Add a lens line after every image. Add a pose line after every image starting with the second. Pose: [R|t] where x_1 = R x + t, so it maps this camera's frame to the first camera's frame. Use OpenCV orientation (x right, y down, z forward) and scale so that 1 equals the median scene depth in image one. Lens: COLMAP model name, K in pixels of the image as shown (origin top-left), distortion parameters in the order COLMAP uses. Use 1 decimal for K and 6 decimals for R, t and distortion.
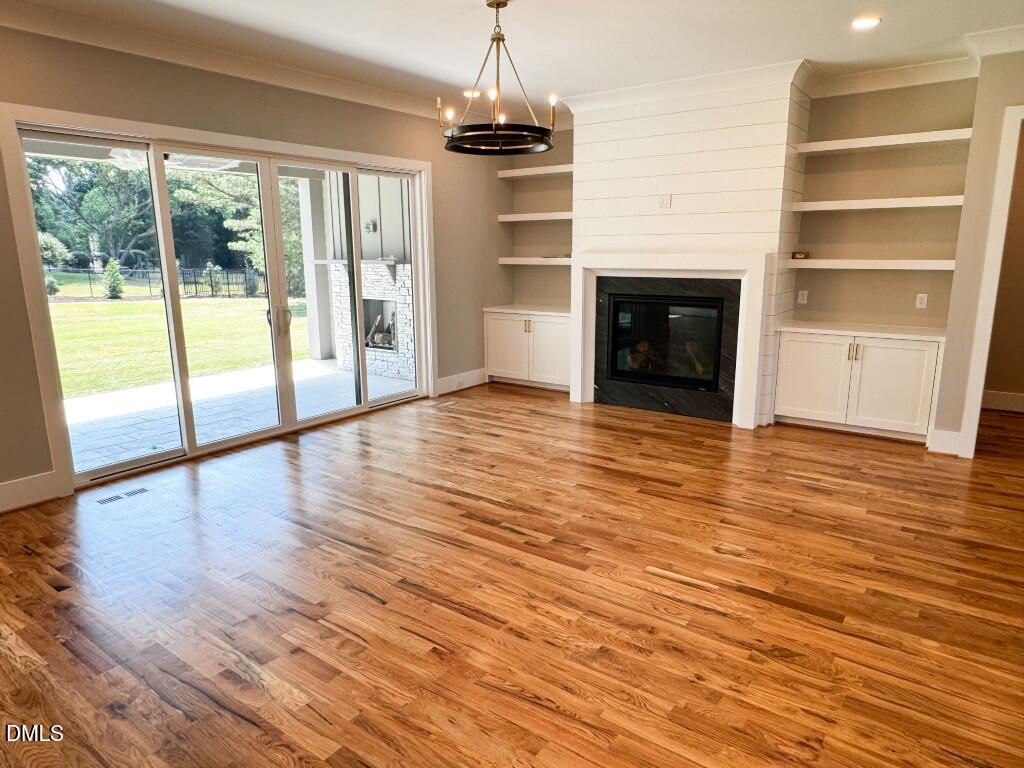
lens RADIAL K [[650.4, 0, 512.0], [0, 650.4, 384.0], [0, 0, 1]] dist [0.002459, 0.000474]
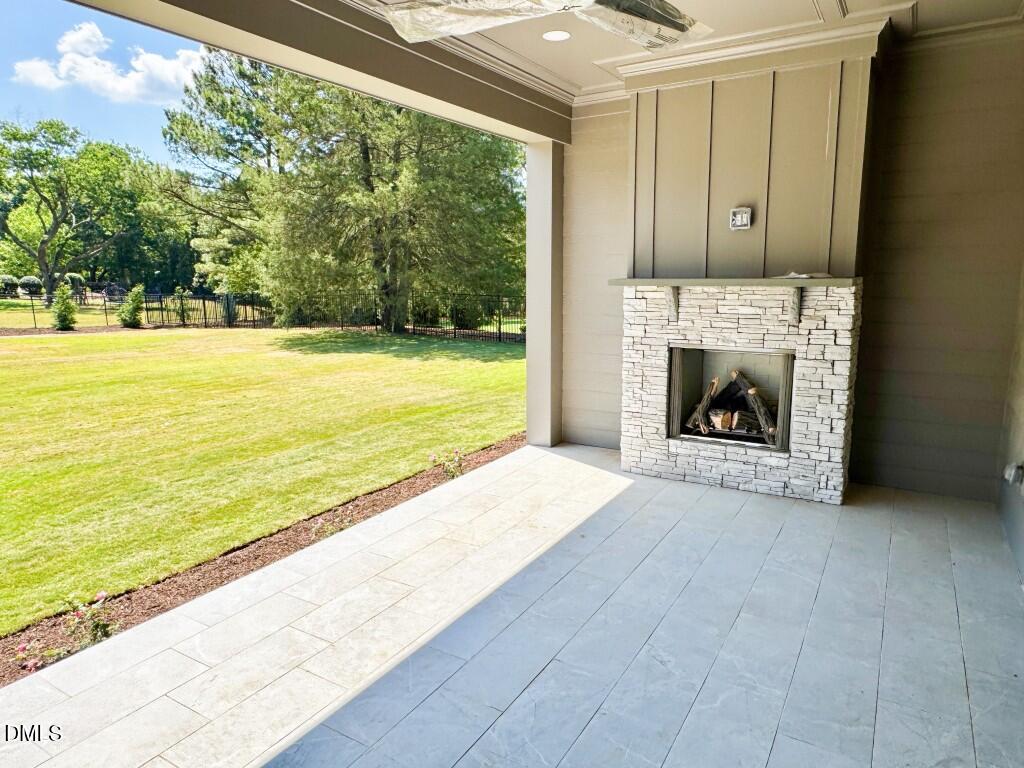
lens RADIAL K [[650.4, 0, 512.0], [0, 650.4, 384.0], [0, 0, 1]] dist [0.002459, 0.000474]
pose [[0.996145, -0.016215, 0.086208, -0.112691], [0.019216, 0.999234, -0.034102, -0.022302], [-0.085589, 0.035627, 0.995693, 0.121617]]
